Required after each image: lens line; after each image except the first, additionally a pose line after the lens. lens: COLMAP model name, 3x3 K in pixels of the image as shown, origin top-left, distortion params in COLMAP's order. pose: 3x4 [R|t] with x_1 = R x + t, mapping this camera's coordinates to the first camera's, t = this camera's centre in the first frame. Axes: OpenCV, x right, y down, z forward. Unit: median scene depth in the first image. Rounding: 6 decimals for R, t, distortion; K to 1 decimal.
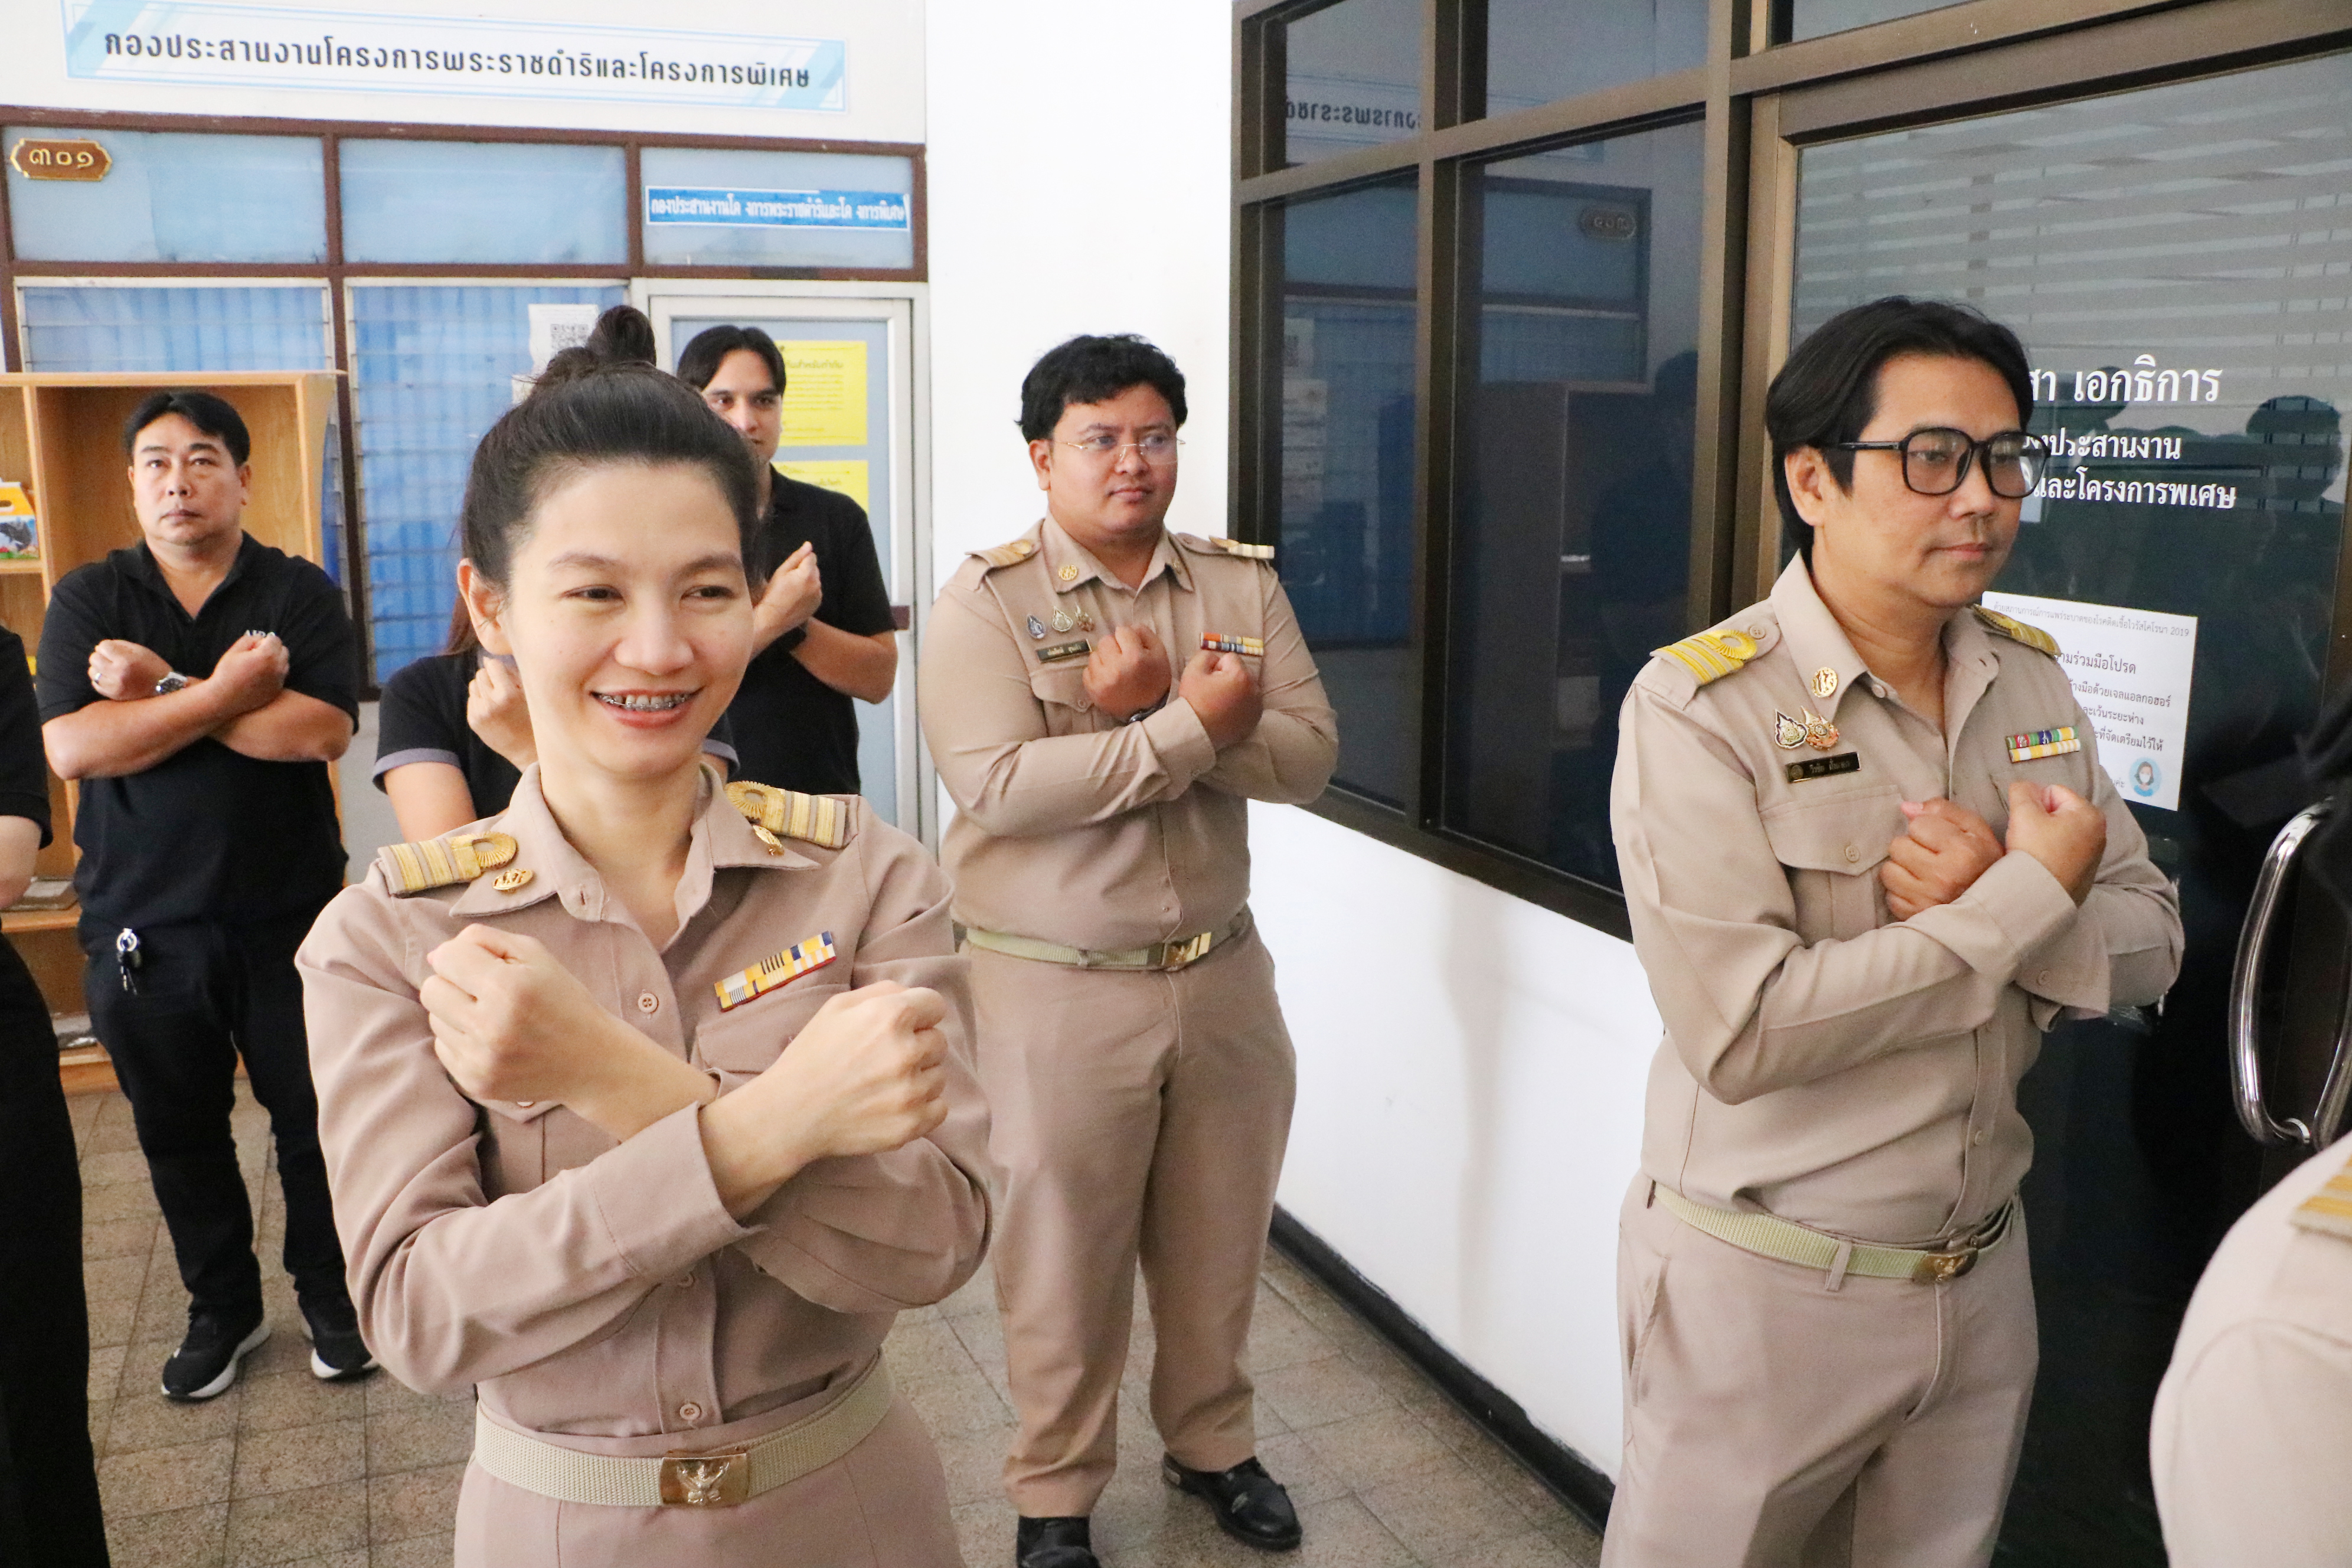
lens RADIAL K [[1908.7, 0, 1164.3], [0, 1908.7, 795.6], [0, 0, 1]] dist [-0.180032, 0.146692]
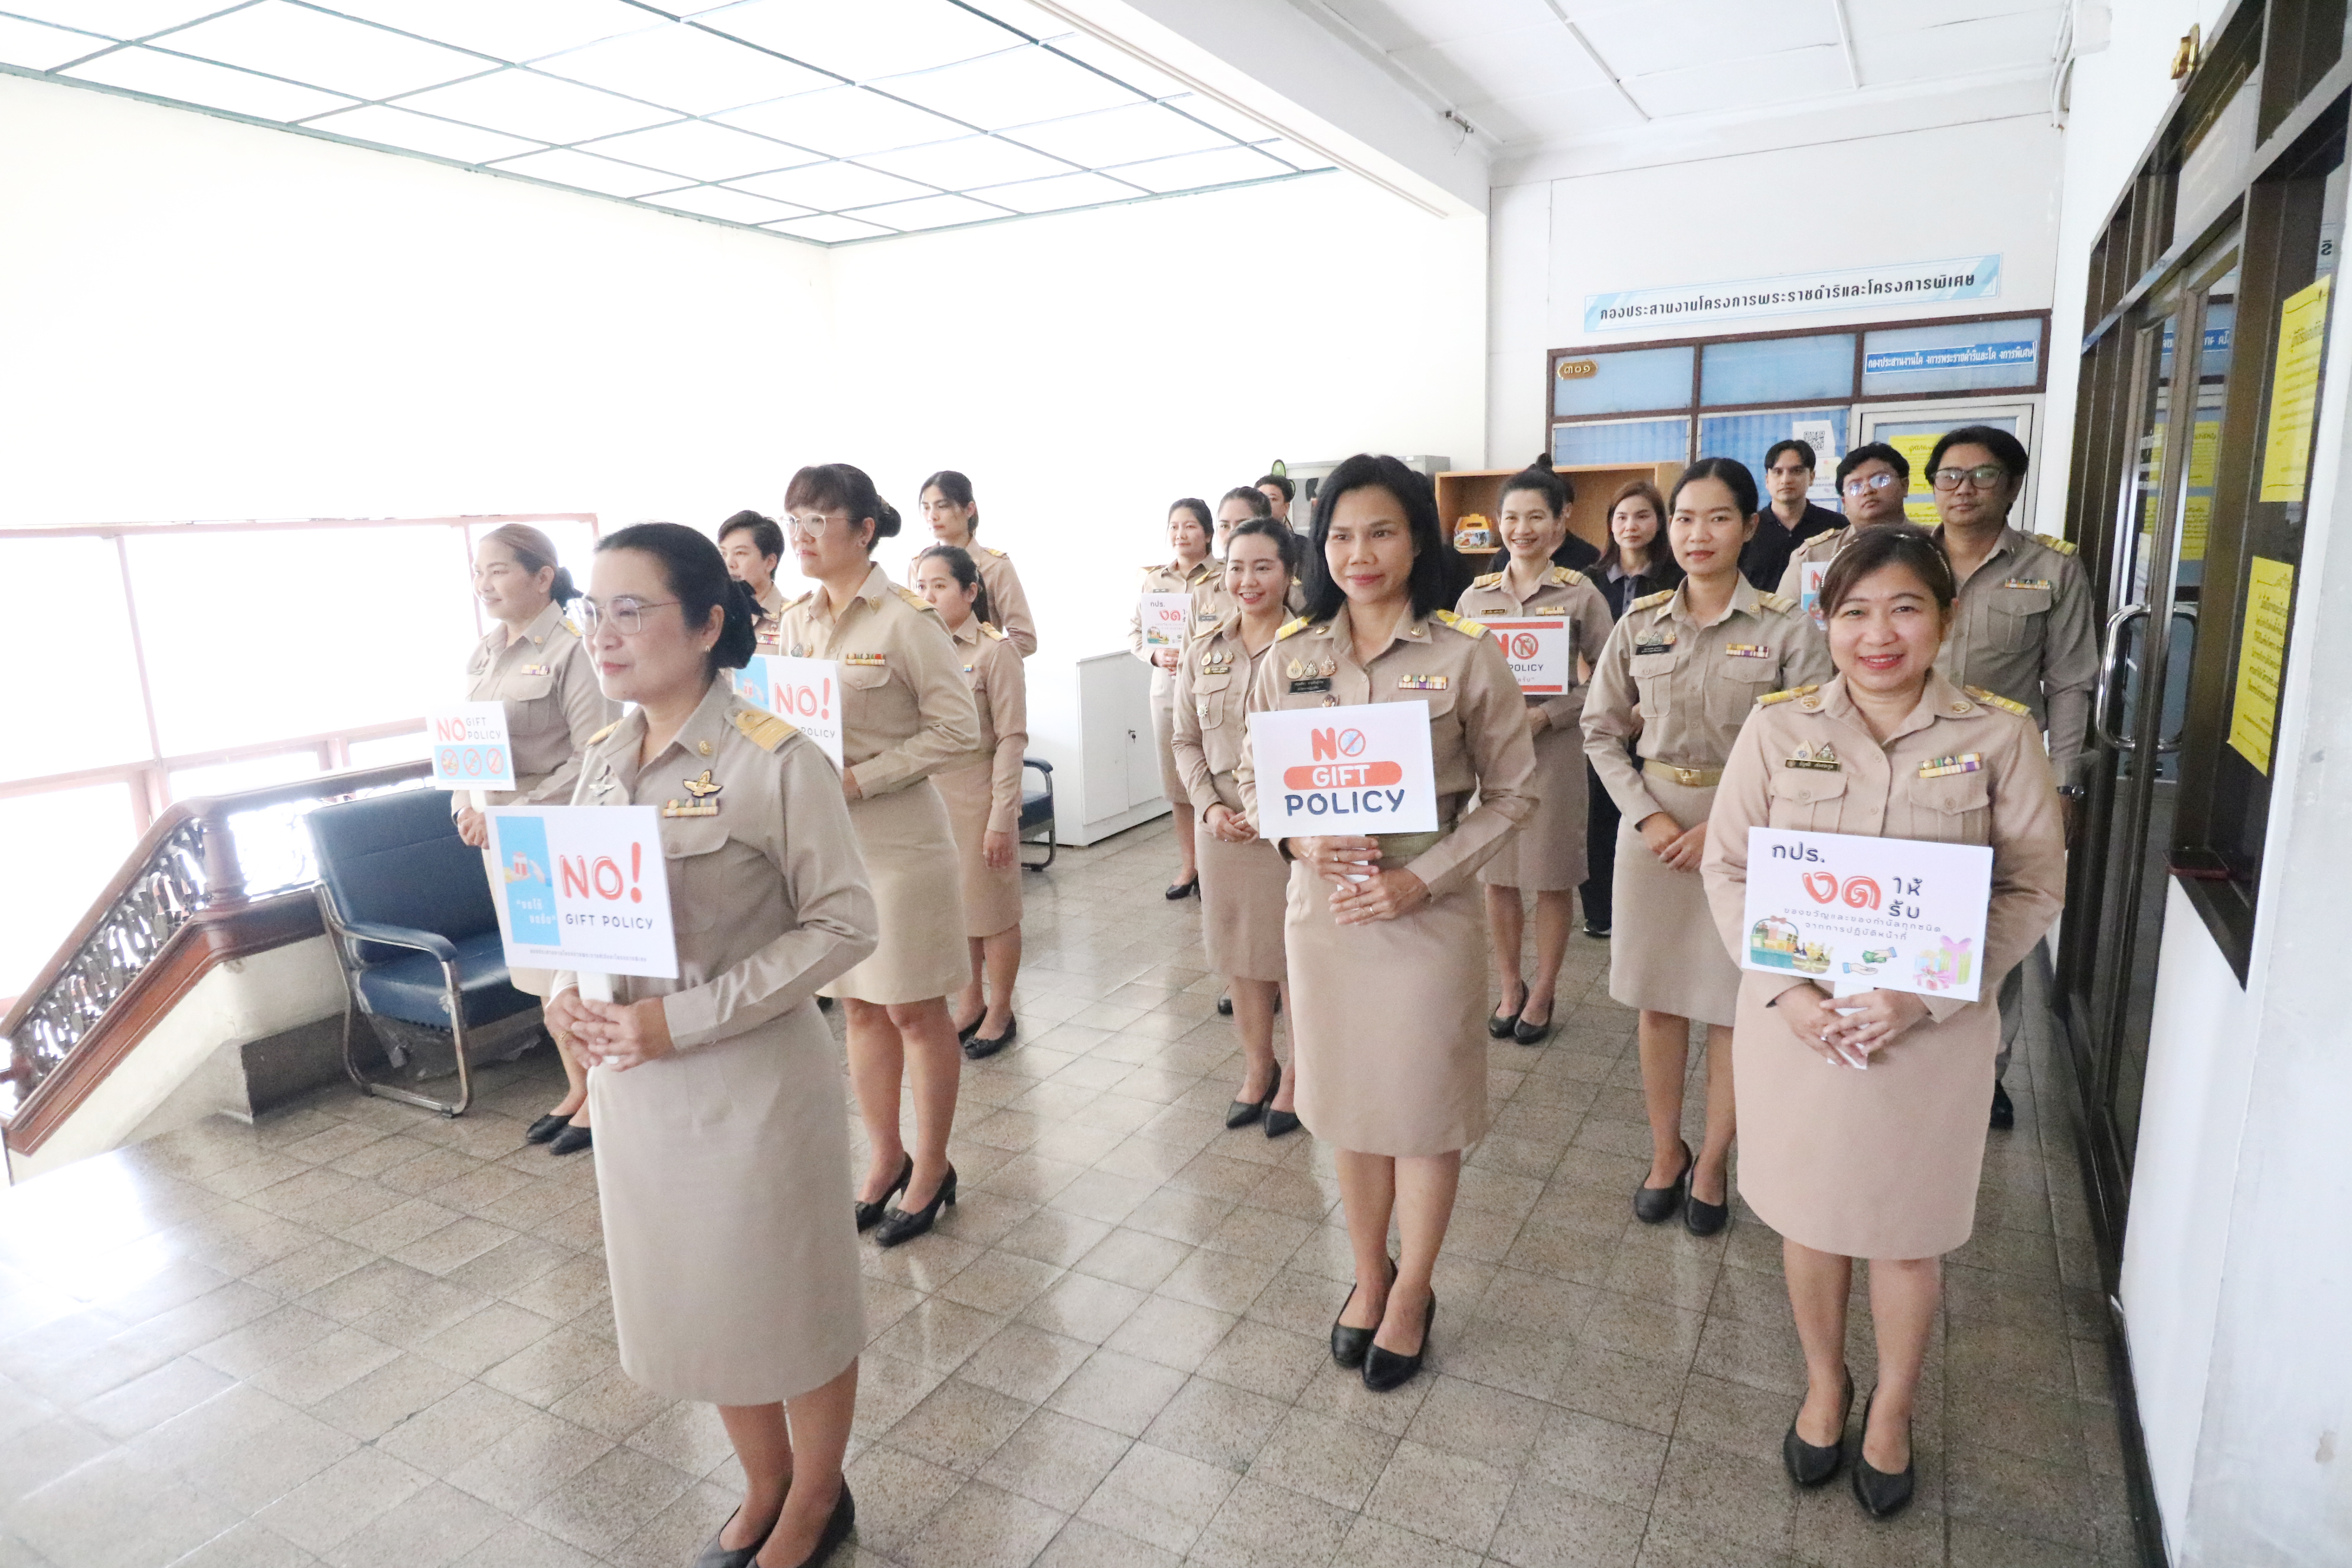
lens RADIAL K [[1362.1, 0, 1186.8], [0, 1362.1, 783.7], [0, 0, 1]] dist [0.003274, -0.002776]
pose [[0.630853, 0.129203, -0.765069, 0.397243], [-0.117815, 0.990556, 0.070136, 0.085733], [0.766906, 0.045891, 0.640117, -0.386190]]
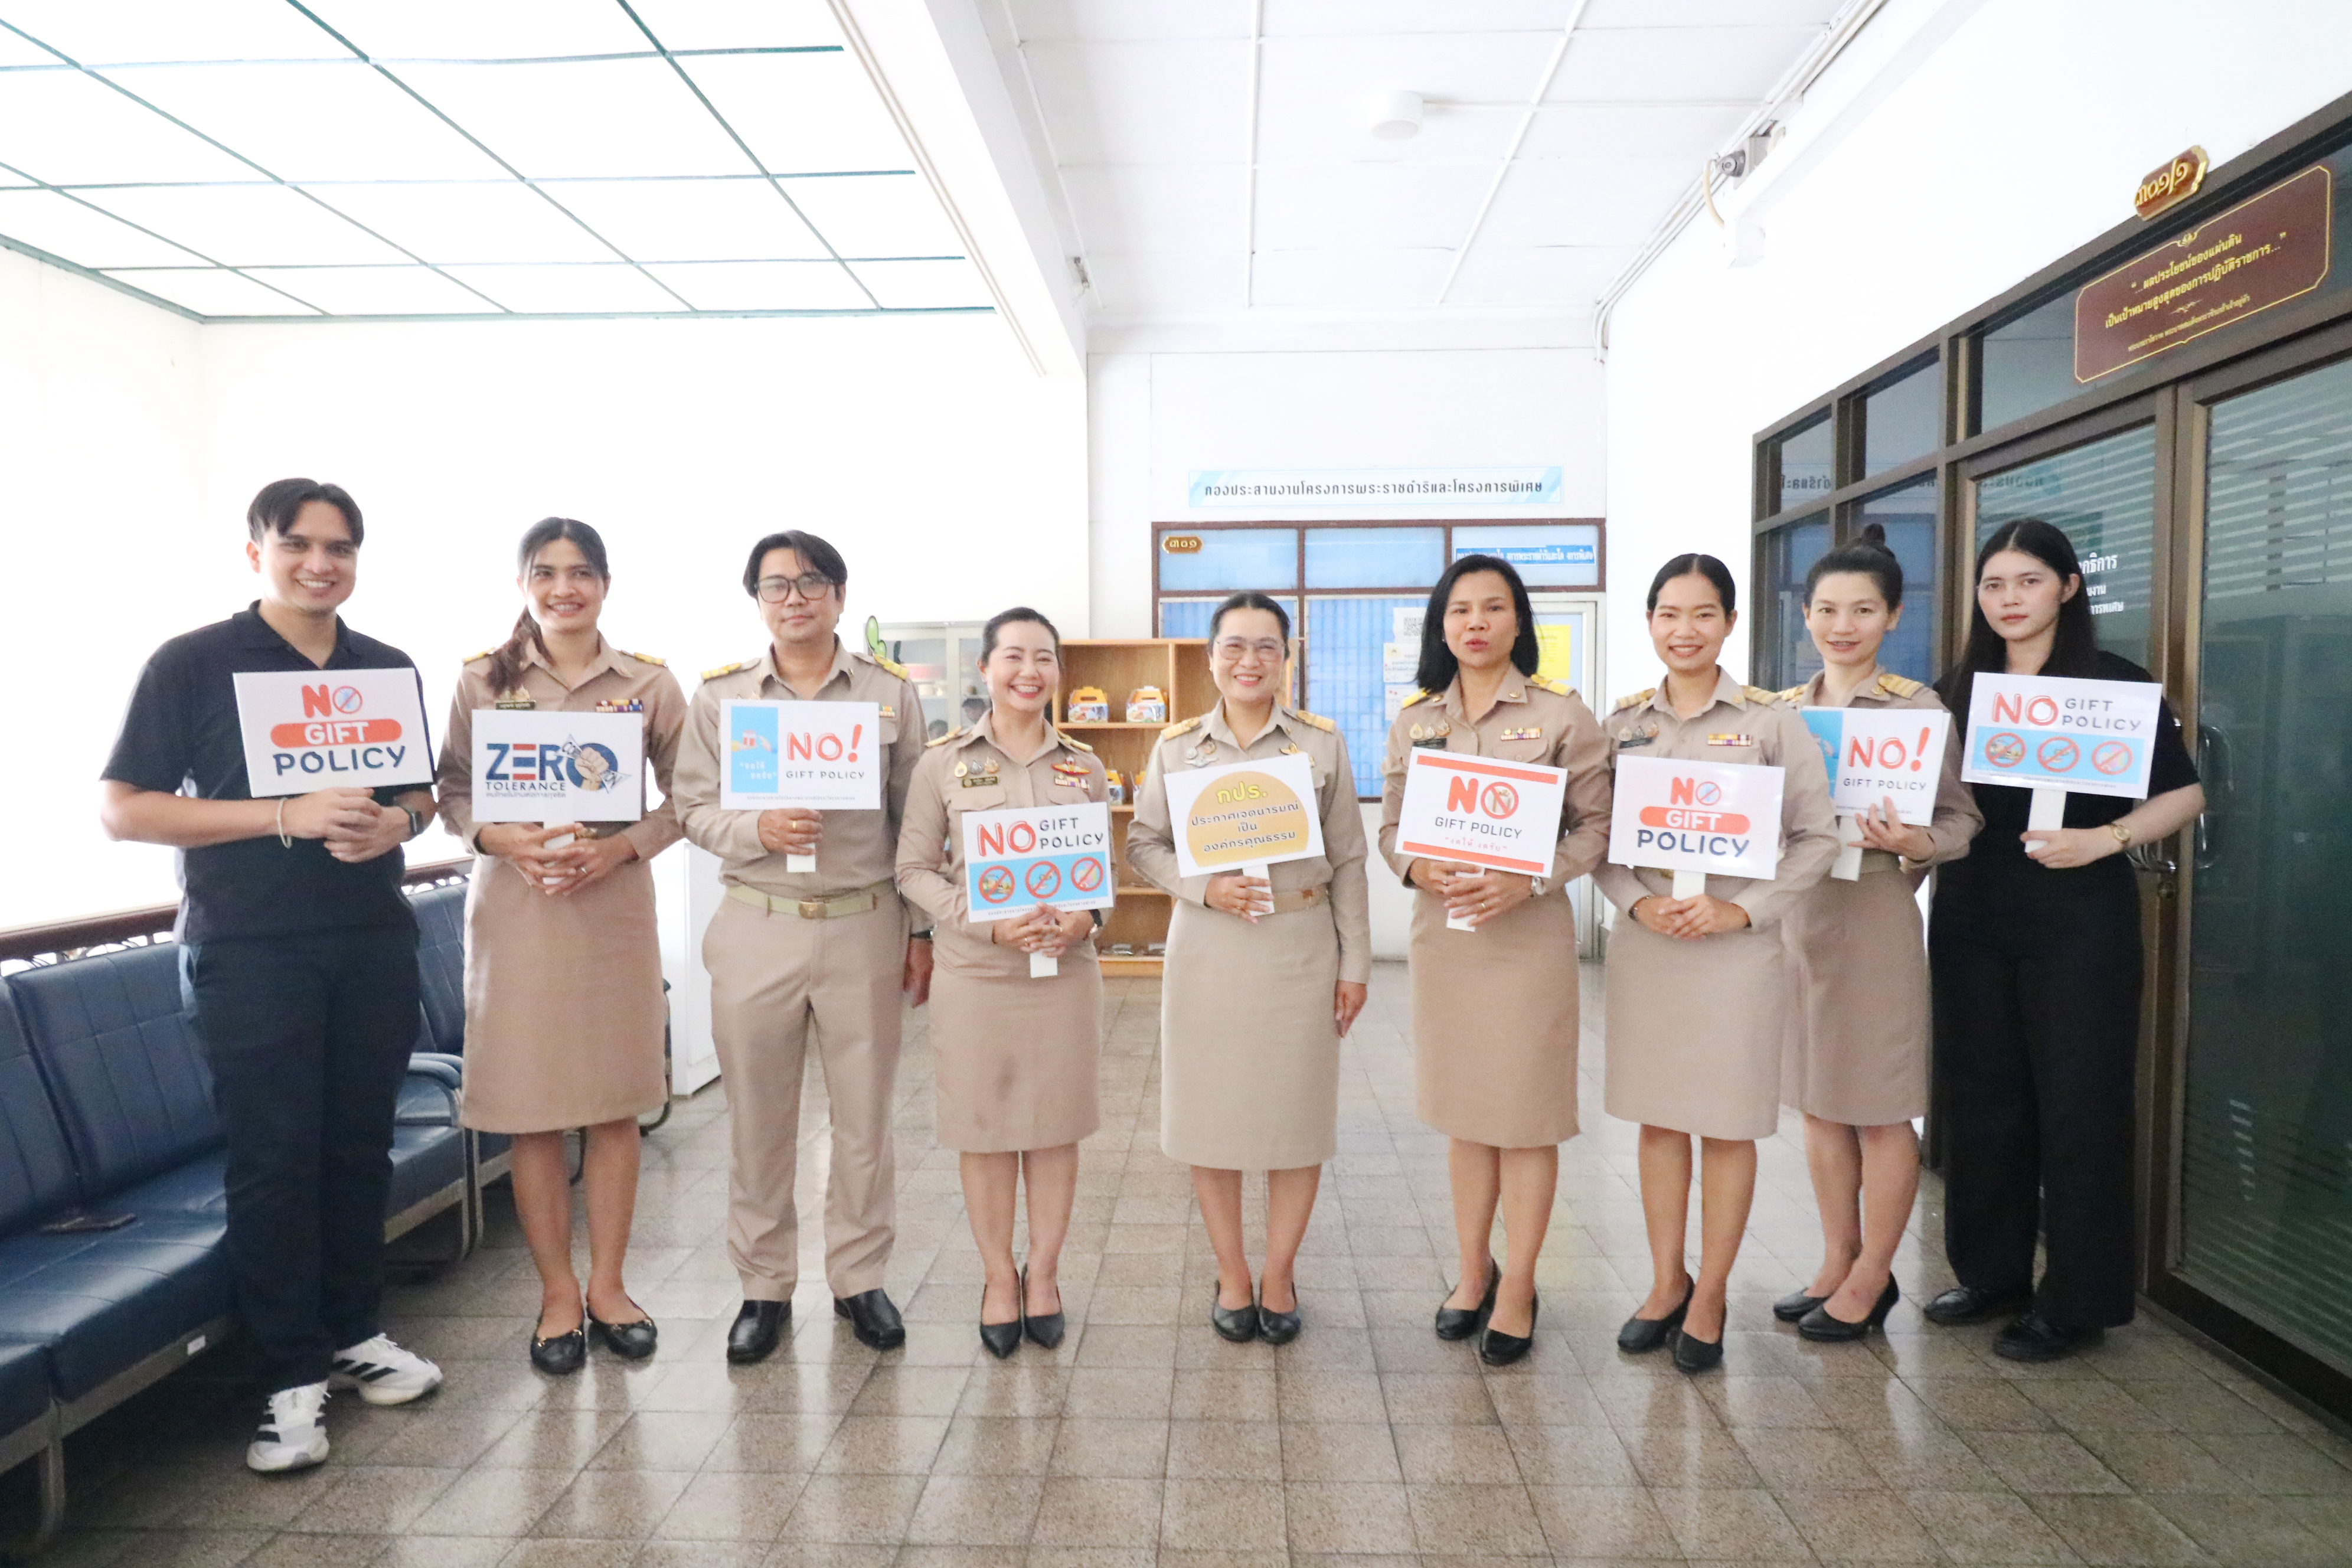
lens RADIAL K [[1361.1, 0, 1175.2], [0, 1361.1, 790.6], [0, 0, 1]] dist [0.002697, -0.008565]
pose [[0.905711, 0.011867, -0.423730, 0.064370], [-0.074484, 0.988511, -0.131522, 0.135547], [0.417301, 0.150682, 0.896189, -0.368767]]
